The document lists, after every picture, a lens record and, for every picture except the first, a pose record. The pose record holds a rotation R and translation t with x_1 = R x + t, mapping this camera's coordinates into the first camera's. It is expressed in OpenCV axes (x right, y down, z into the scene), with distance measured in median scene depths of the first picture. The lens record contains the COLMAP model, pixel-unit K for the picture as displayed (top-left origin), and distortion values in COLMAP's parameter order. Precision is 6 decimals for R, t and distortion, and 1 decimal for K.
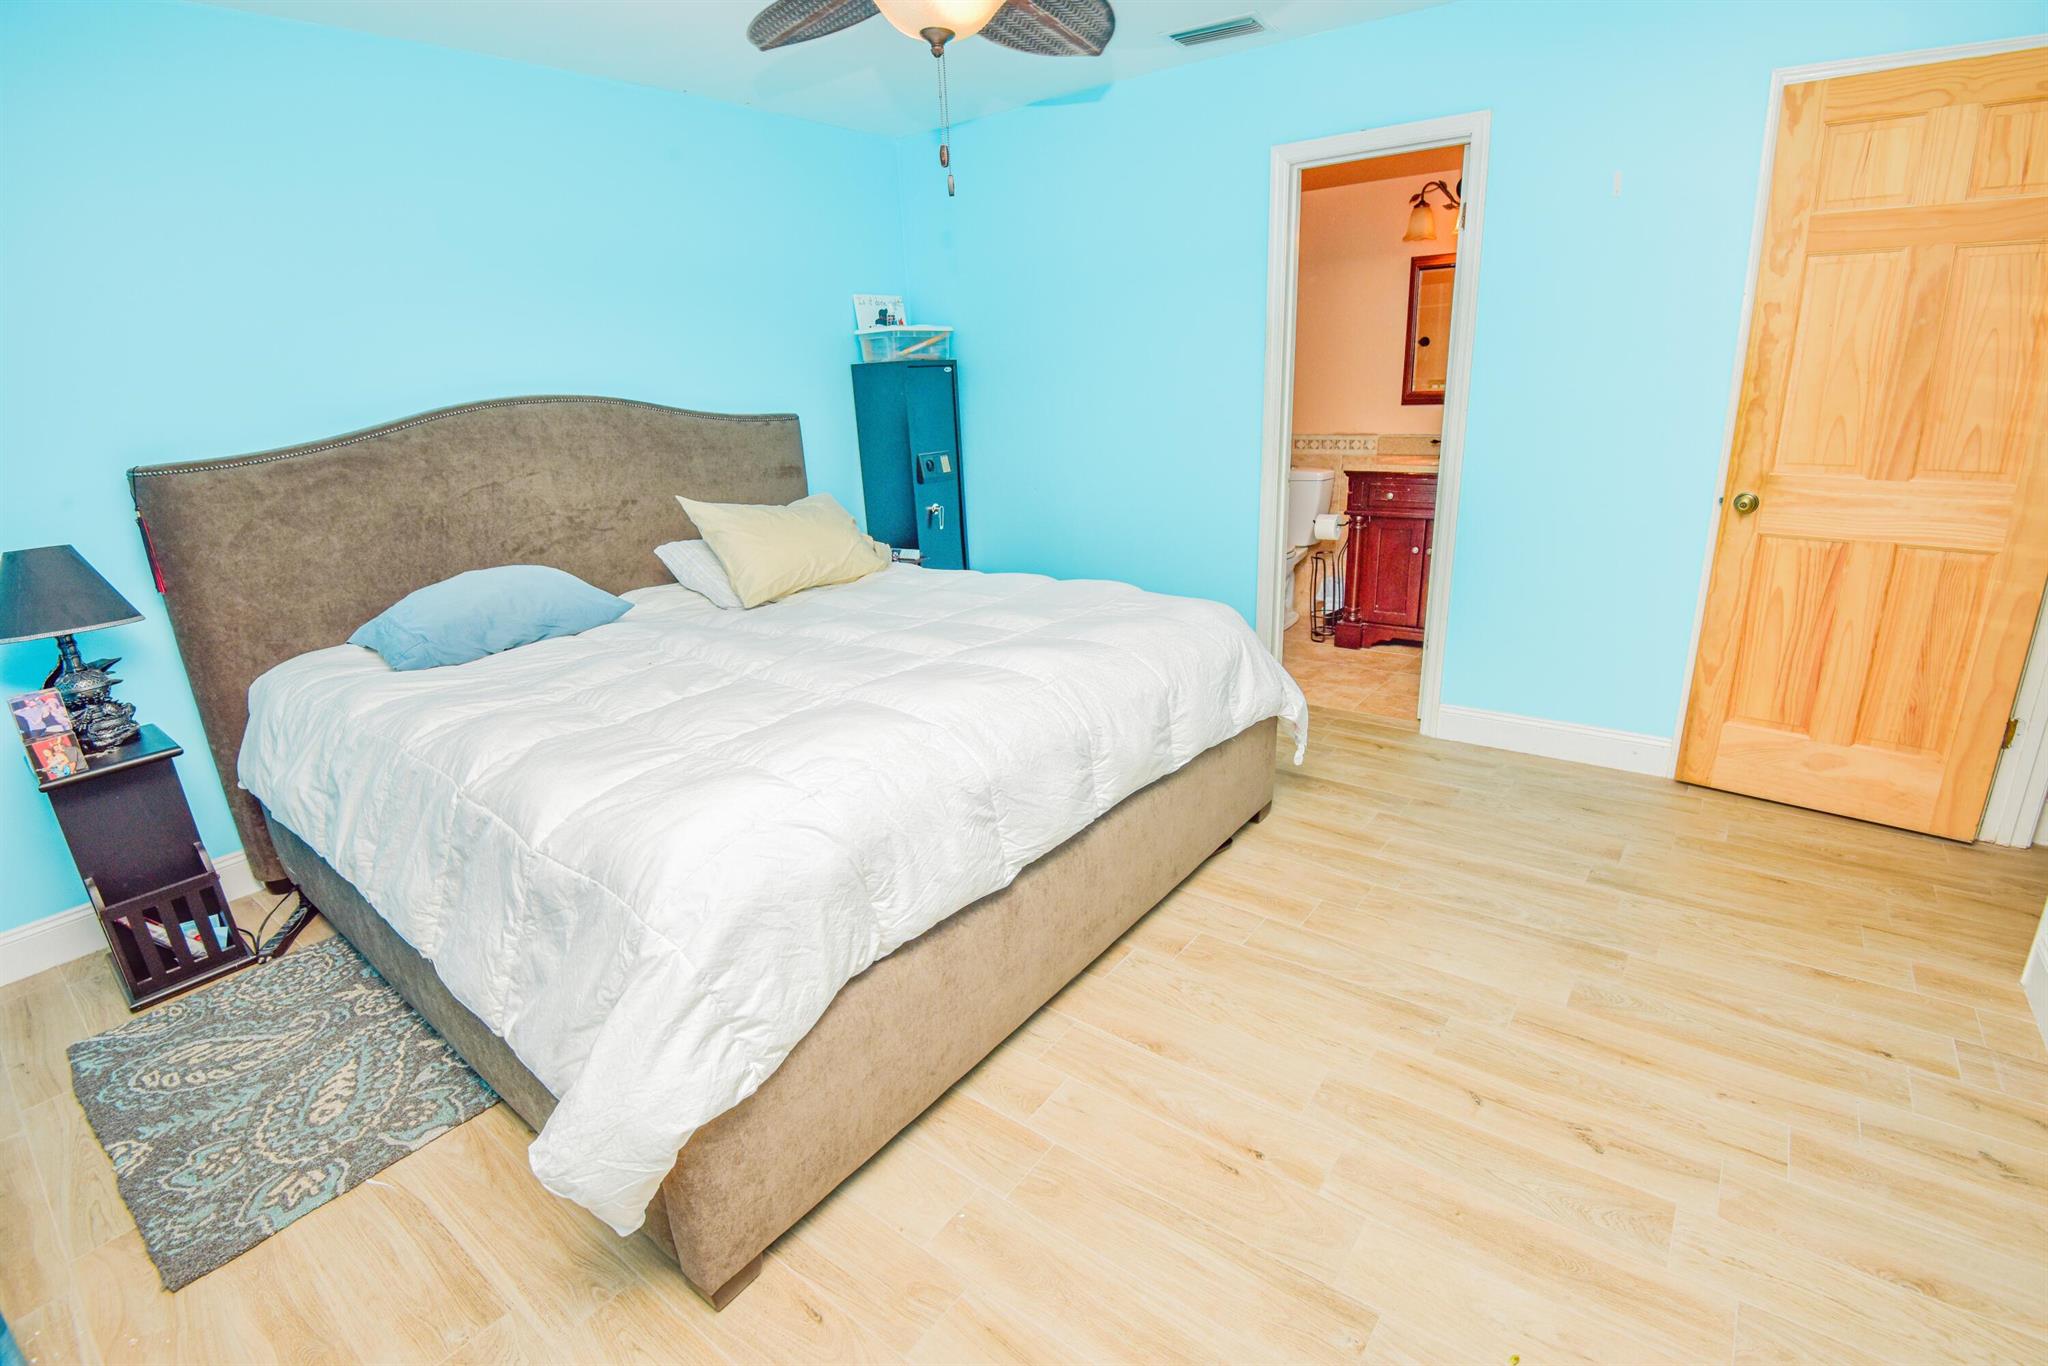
lens RADIAL K [[954.3, 0, 1024.9], [0, 954.3, 676.2], [0, 0, 1]] dist [-0.037107, -0.000885]
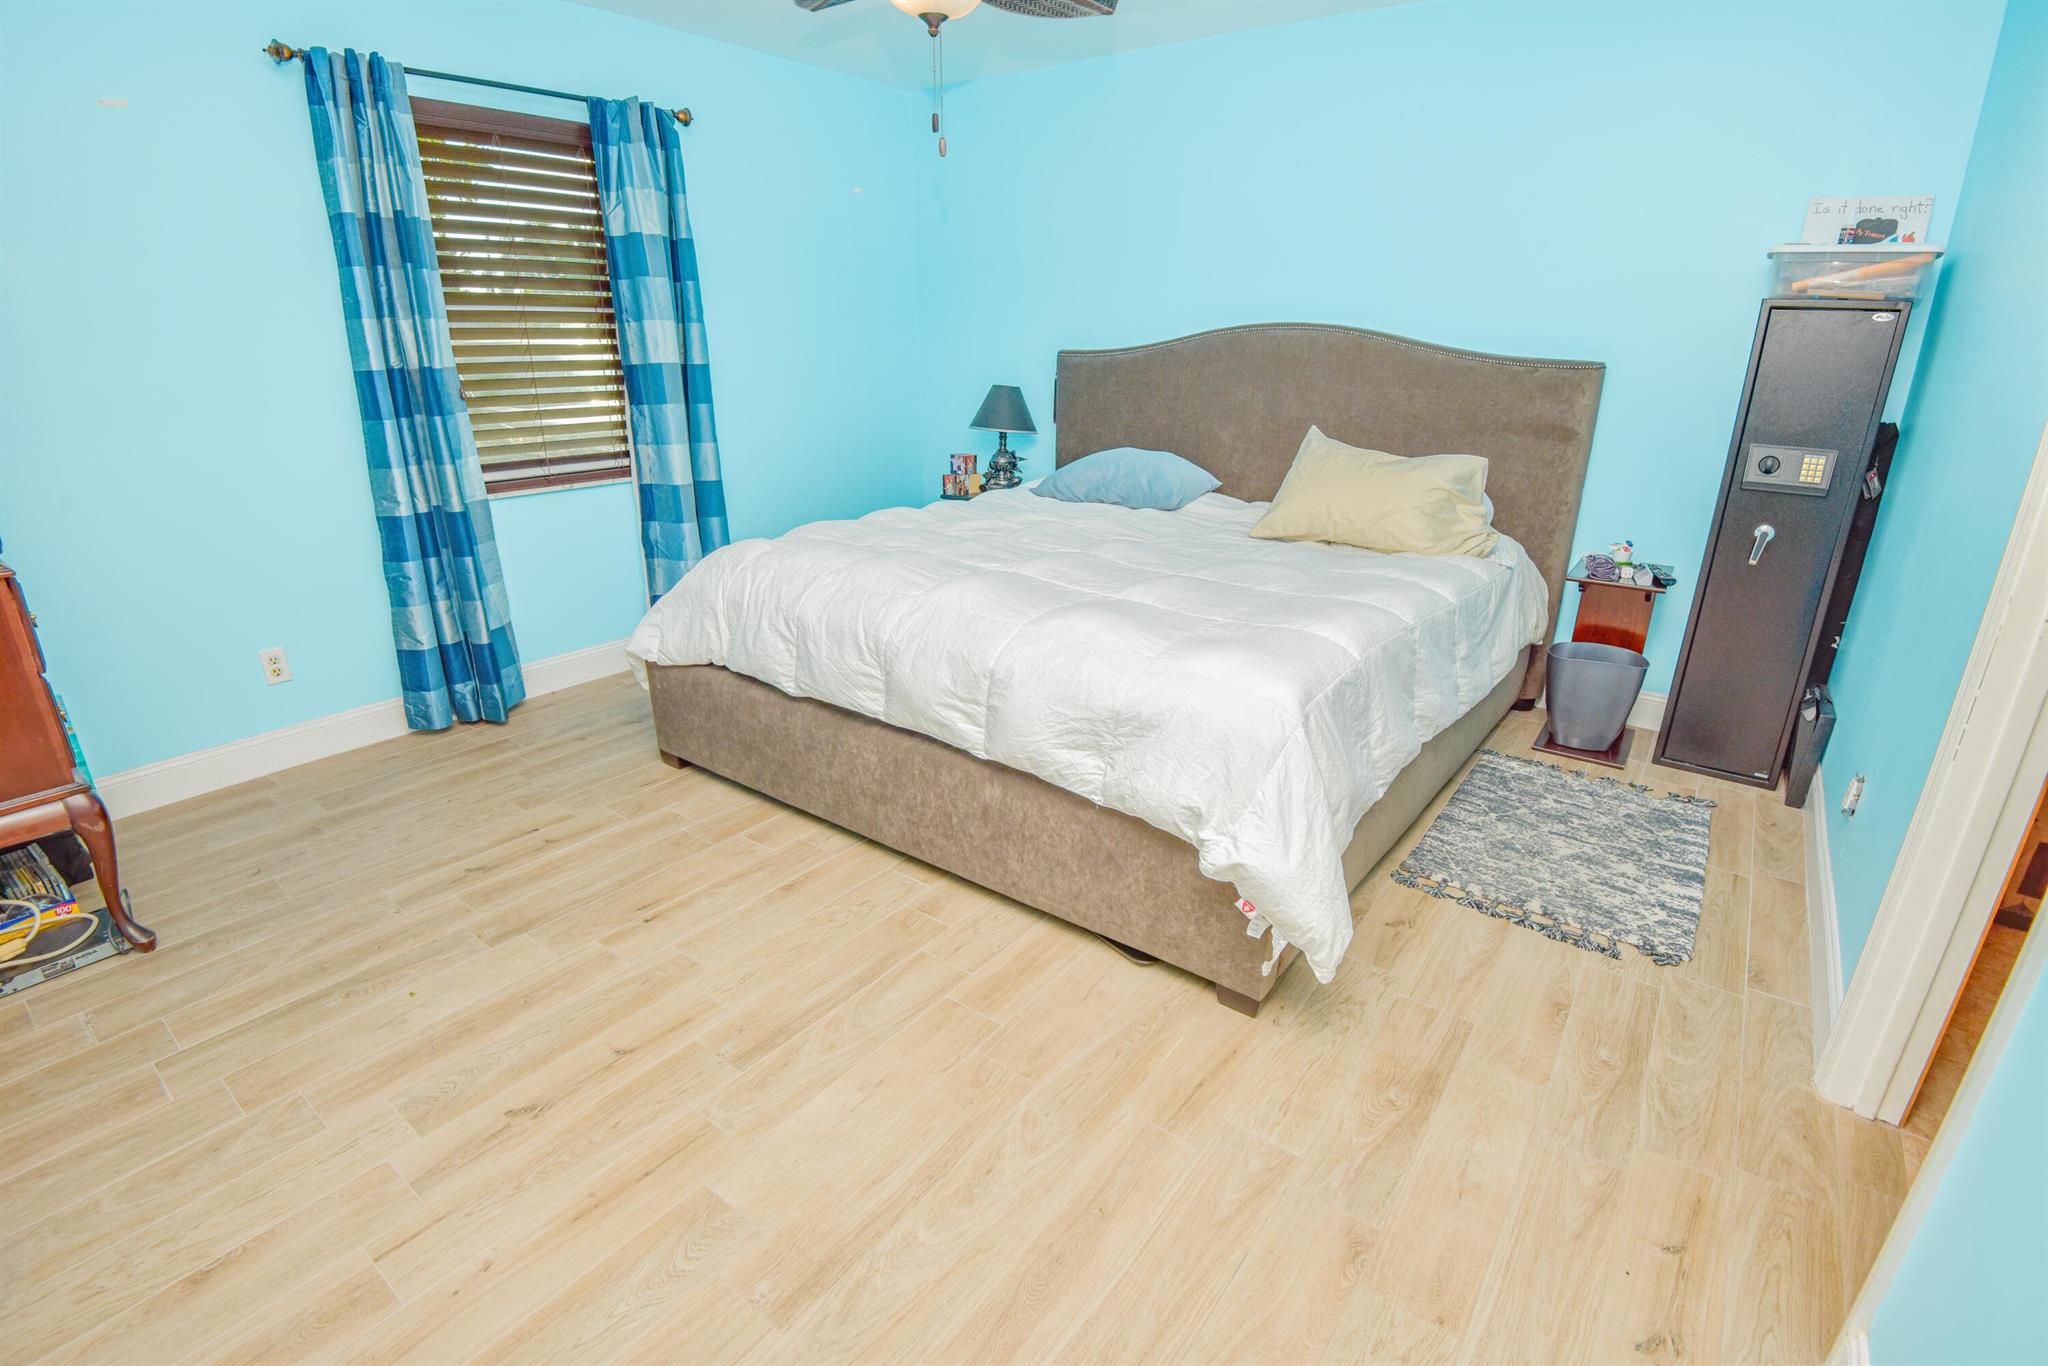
lens RADIAL K [[943.4, 0, 1024.0], [0, 943.4, 683.0], [0, 0, 1]] dist [-0.003727, -0.018151]
pose [[0.012570, 0.388640, -0.921304, 1.183254], [-0.308253, 0.878009, 0.366171, -0.381679], [0.951221, 0.279392, 0.130836, 1.087711]]
